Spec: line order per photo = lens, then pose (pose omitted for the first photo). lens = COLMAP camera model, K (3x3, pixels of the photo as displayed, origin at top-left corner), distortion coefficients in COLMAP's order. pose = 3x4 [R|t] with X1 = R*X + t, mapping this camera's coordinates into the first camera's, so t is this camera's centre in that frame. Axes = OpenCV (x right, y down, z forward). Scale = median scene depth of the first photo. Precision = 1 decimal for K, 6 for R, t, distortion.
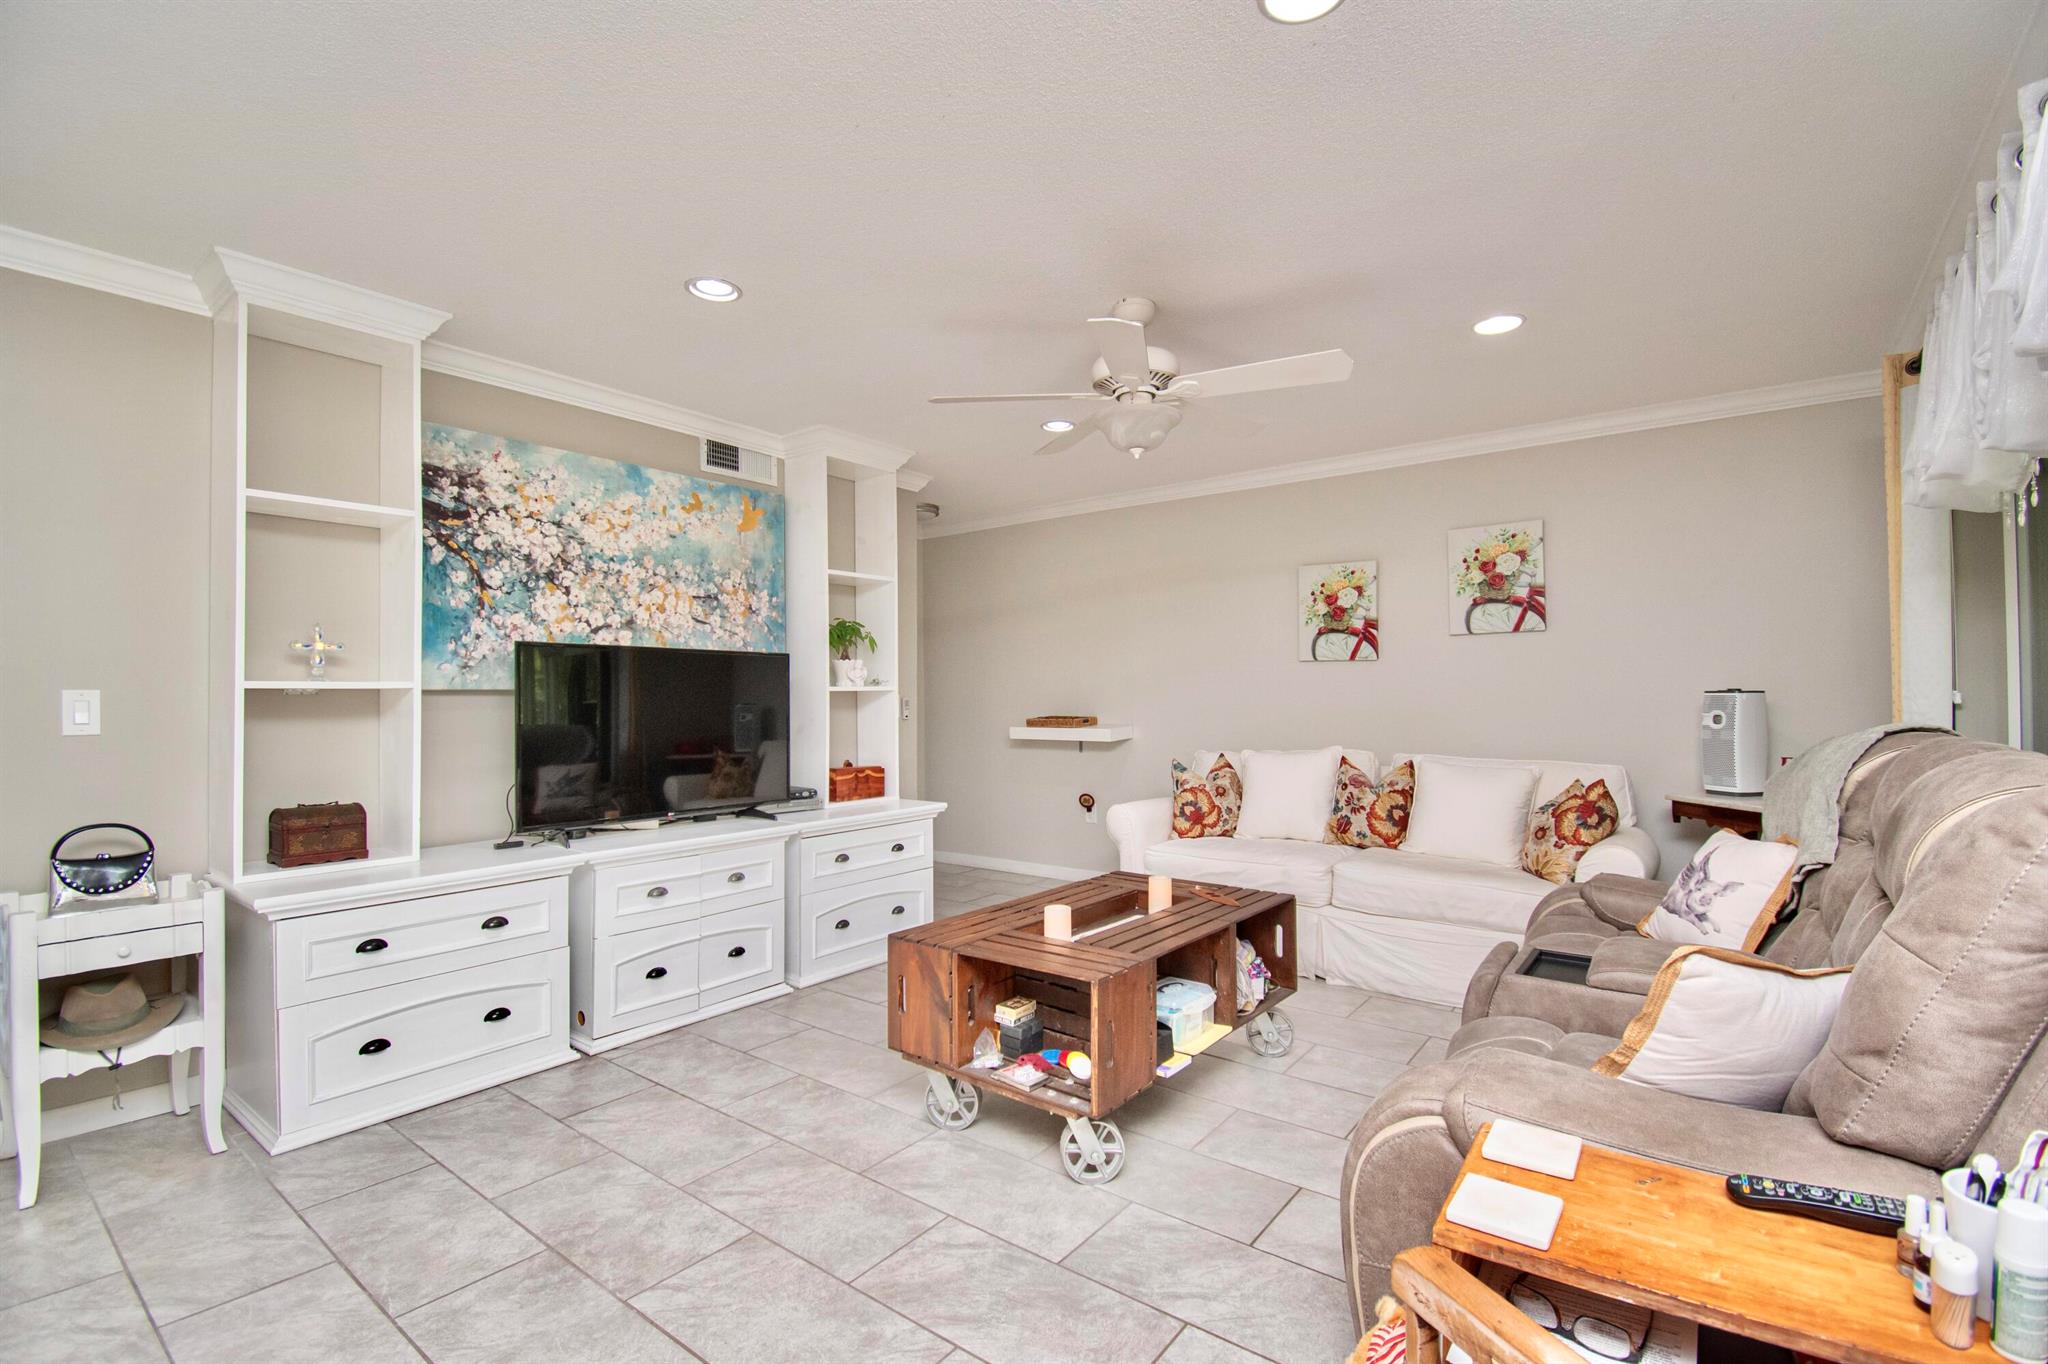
lens RADIAL K [[903.3, 0, 1046.2], [0, 903.3, 684.6], [0, 0, 1]] dist [0.015811, -0.018093]
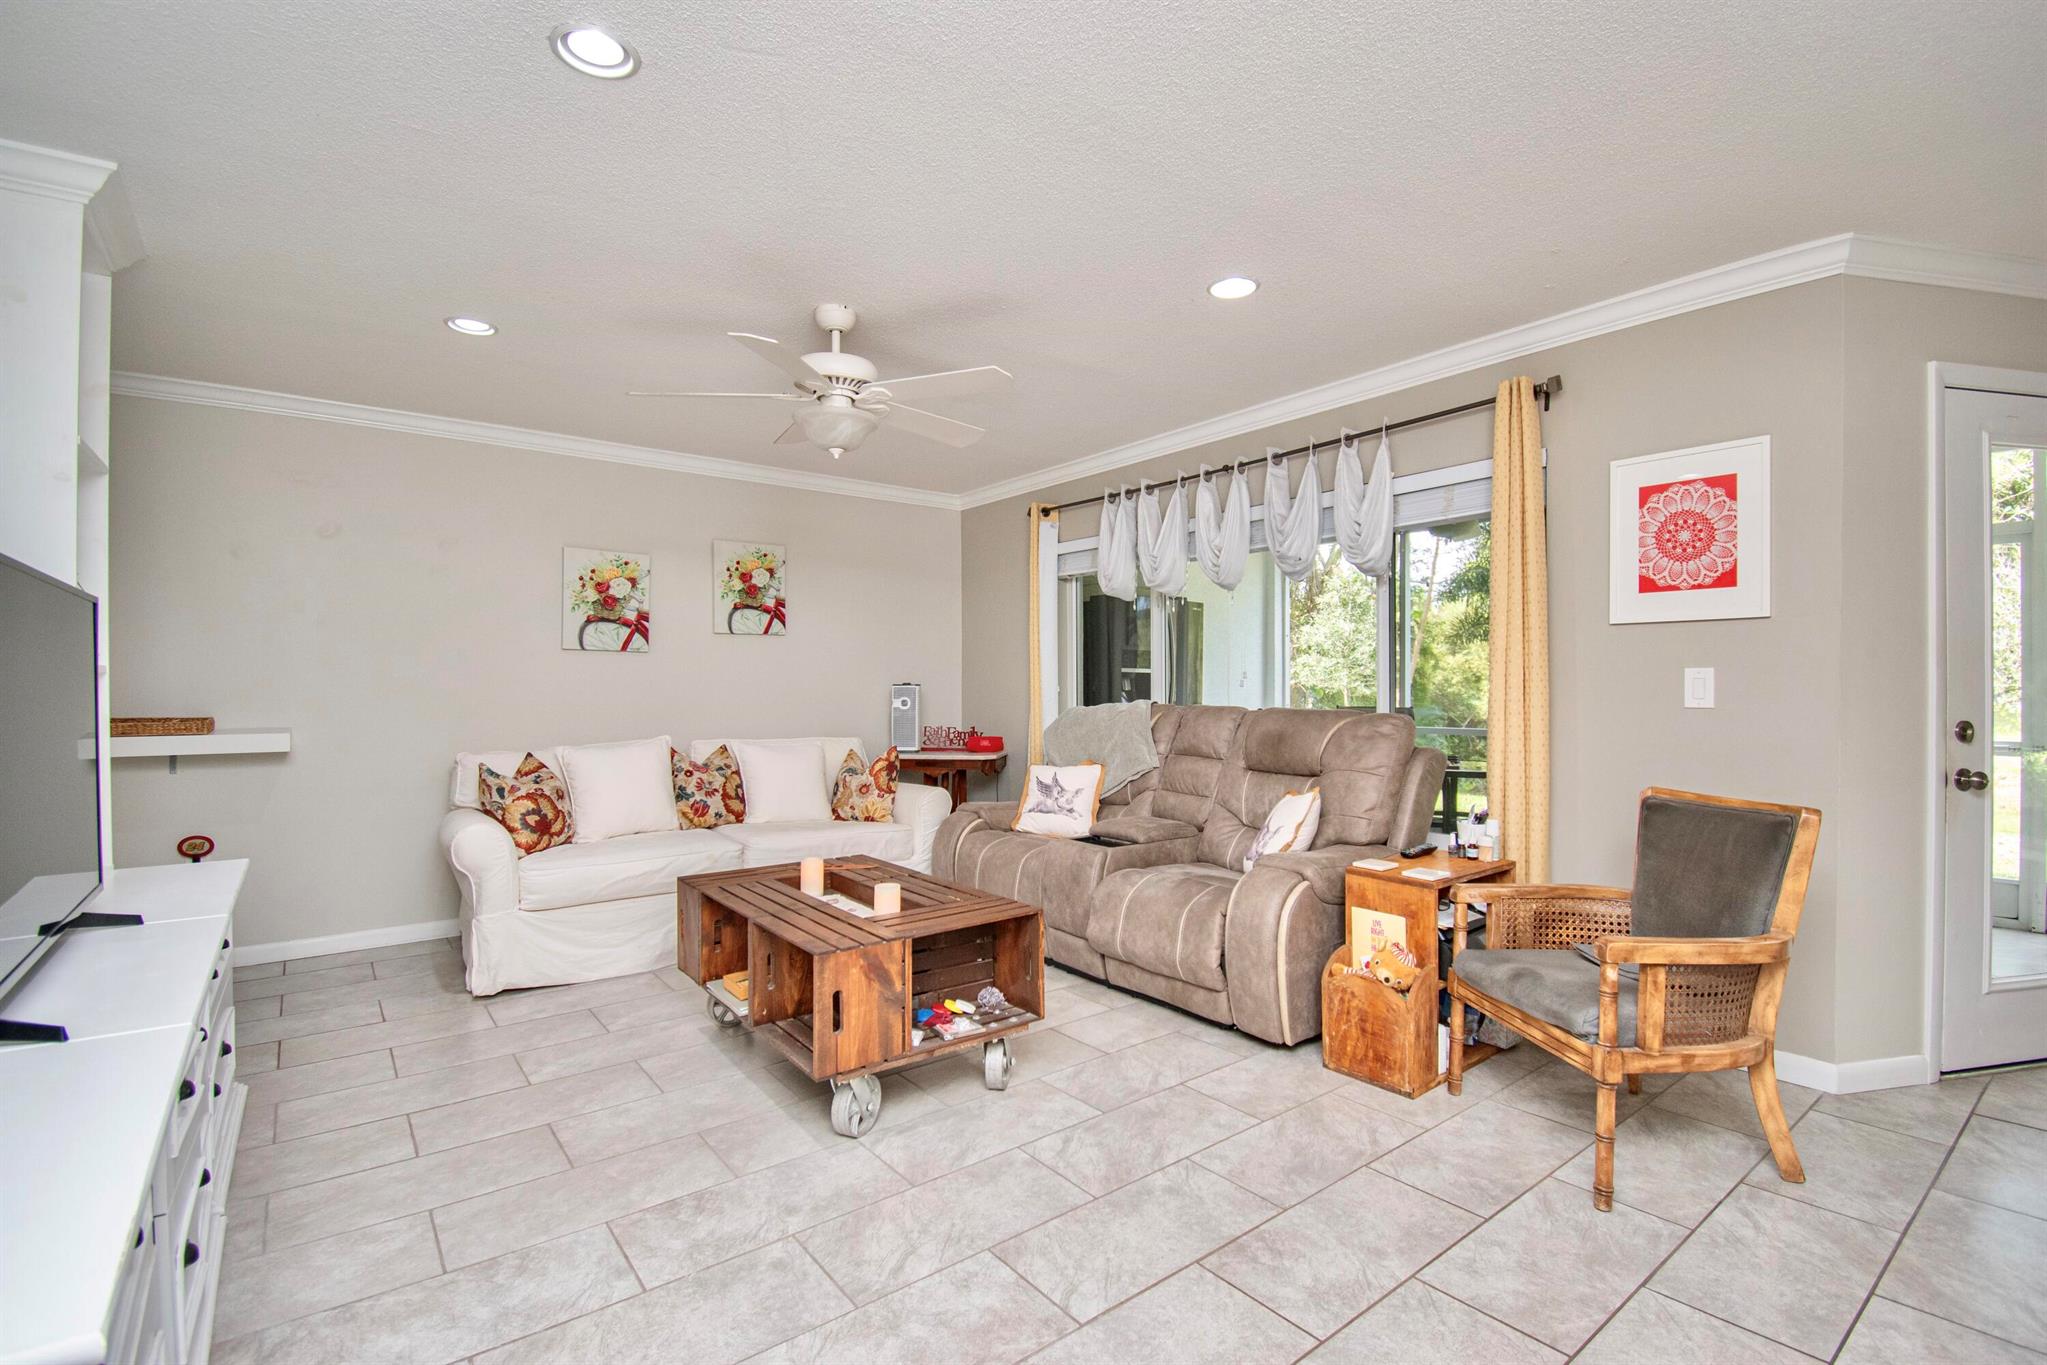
lens RADIAL K [[902.9, 0, 1045.7], [0, 902.9, 685.1], [0, 0, 1]] dist [0.015811, -0.018093]
pose [[0.268182, 0.006827, 0.963344, -0.571094], [-0.012329, 0.999917, -0.003654, 0.009678], [-0.963289, -0.010897, 0.268244, 0.326994]]
